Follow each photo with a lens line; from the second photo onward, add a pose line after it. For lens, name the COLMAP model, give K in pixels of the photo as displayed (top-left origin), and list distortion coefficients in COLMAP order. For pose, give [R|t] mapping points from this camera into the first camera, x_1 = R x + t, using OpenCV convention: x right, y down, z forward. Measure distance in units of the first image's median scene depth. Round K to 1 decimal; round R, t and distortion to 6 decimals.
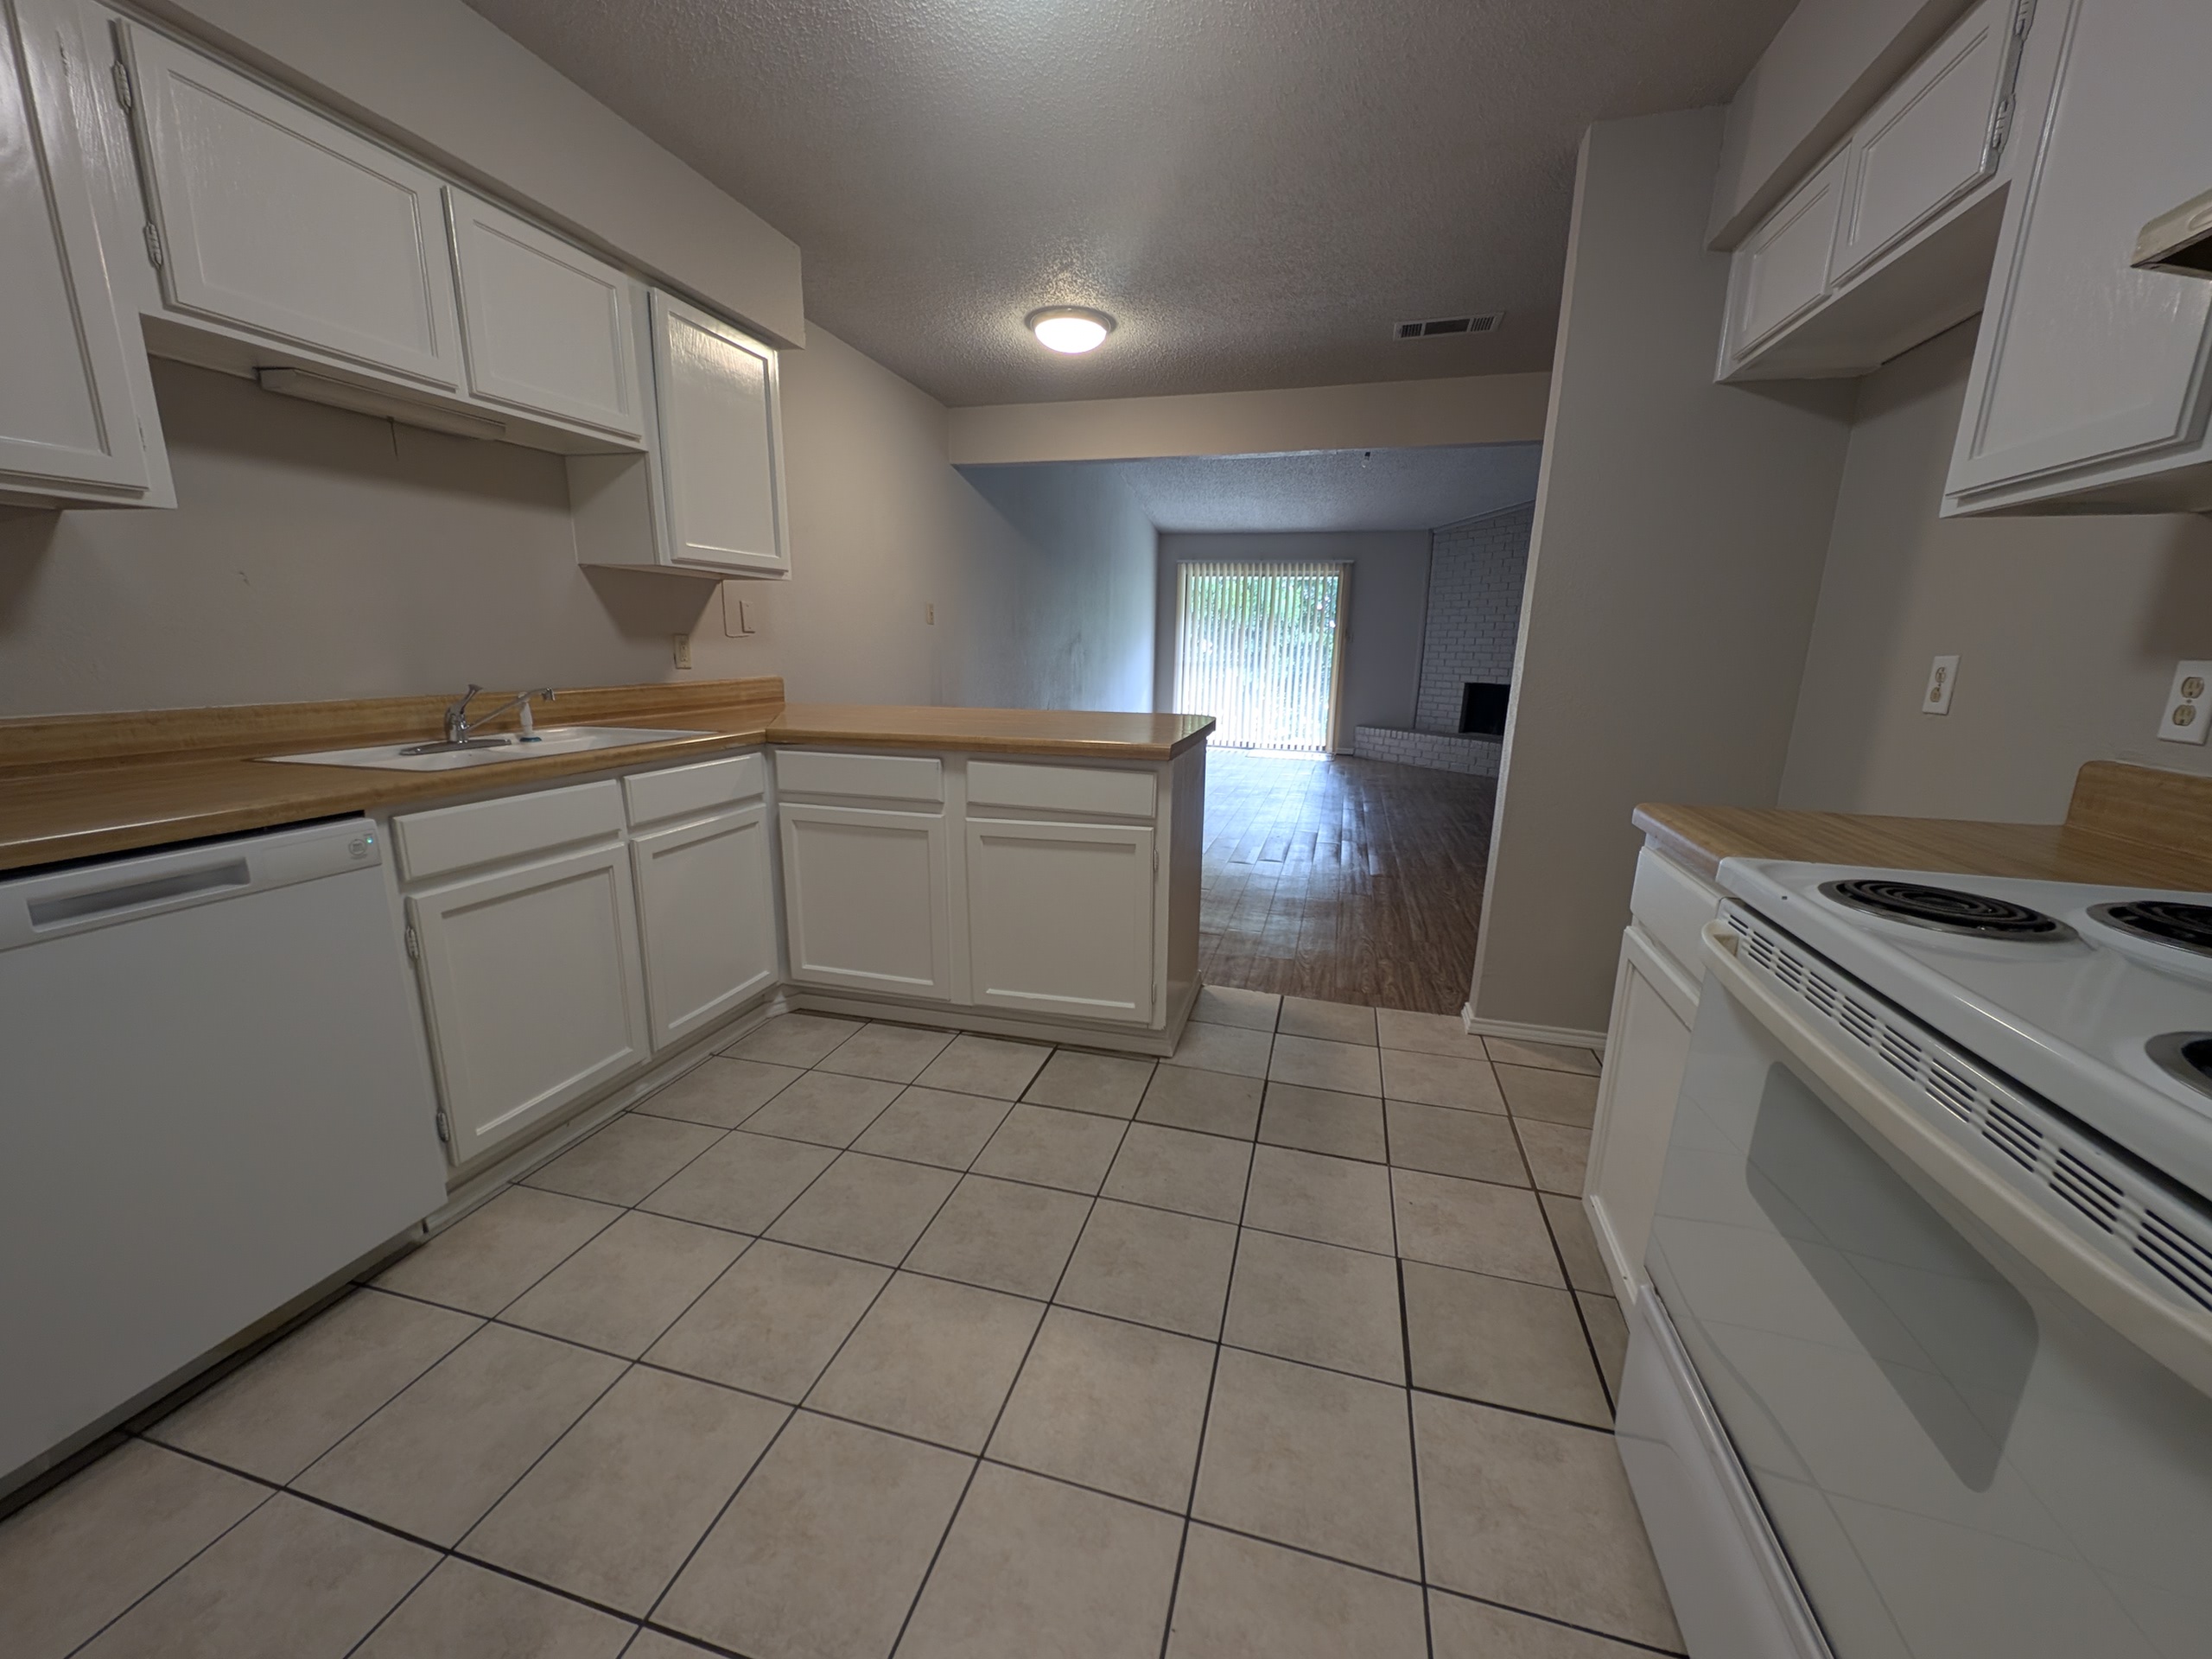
lens RADIAL K [[836.3, 0, 1104.1], [0, 836.3, 830.7], [0, 0, 1]] dist [0.002649, -0.000297]
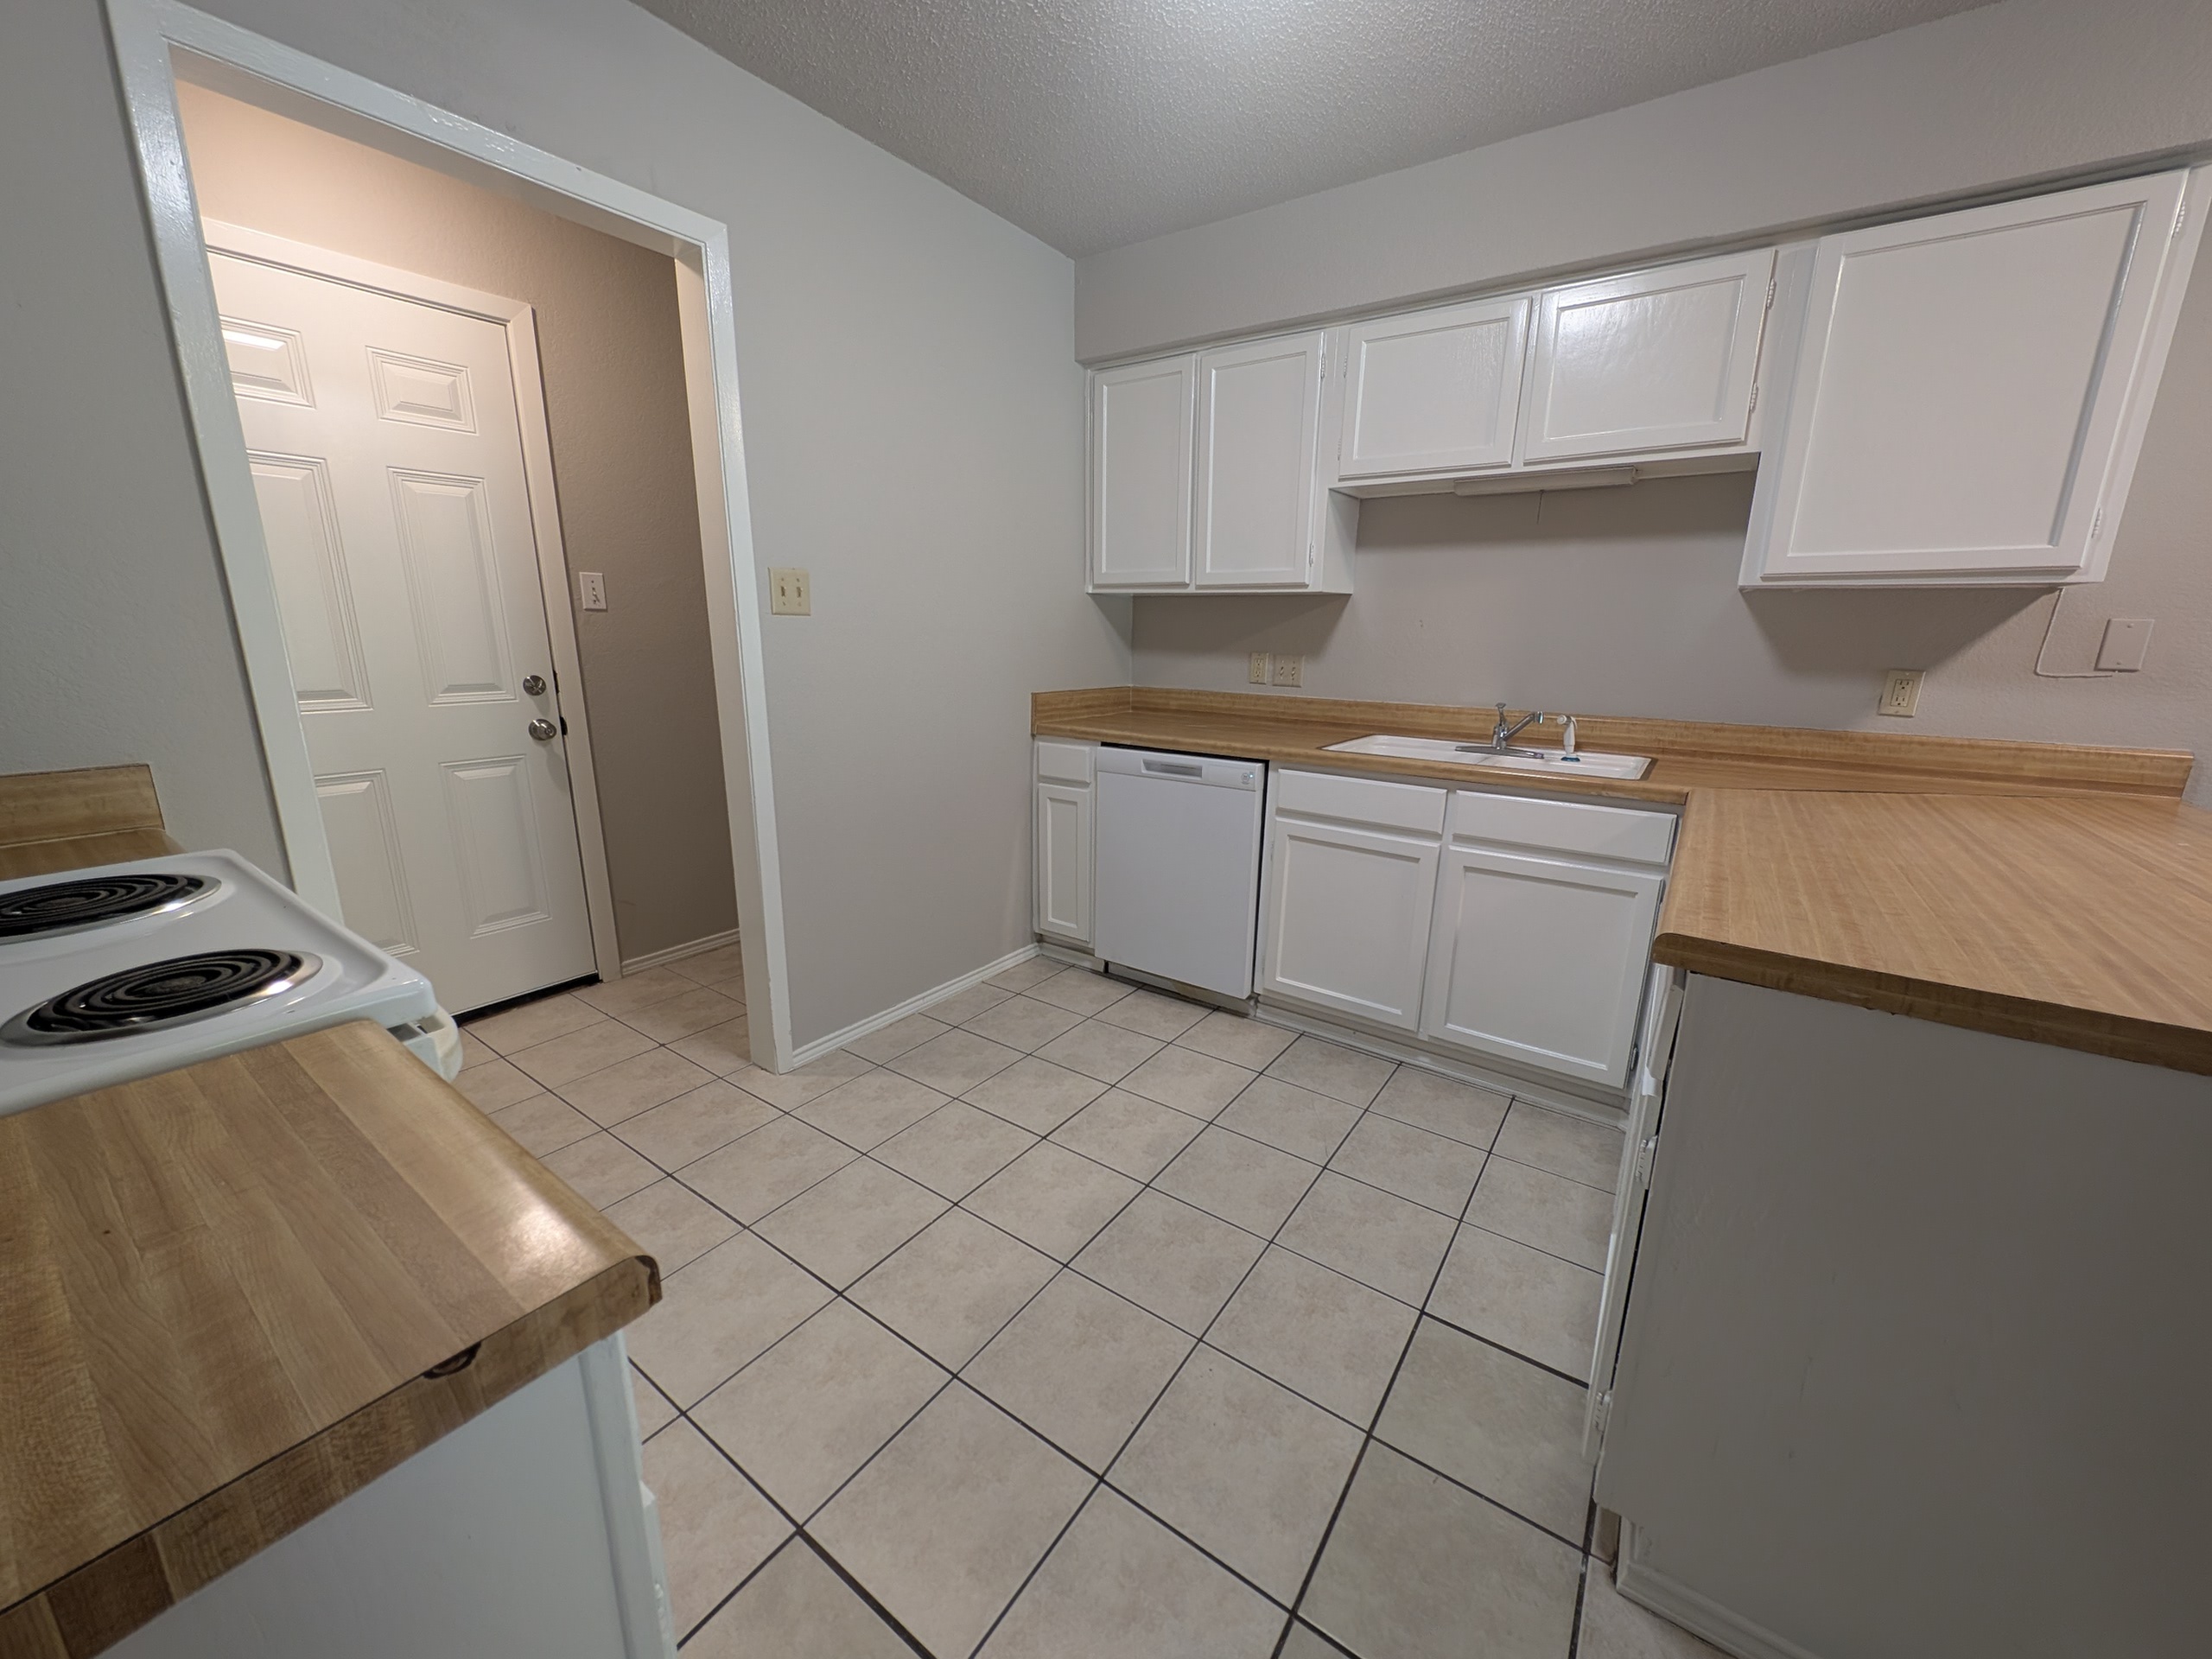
lens RADIAL K [[836.3, 0, 1109.4], [0, 836.3, 828.0], [0, 0, 1]] dist [0.002649, -0.000297]
pose [[-0.330238, 0.198901, -0.922703, 0.544710], [-0.228714, 0.931552, 0.282665, -0.199085], [0.915769, 0.304382, -0.262142, 0.774326]]
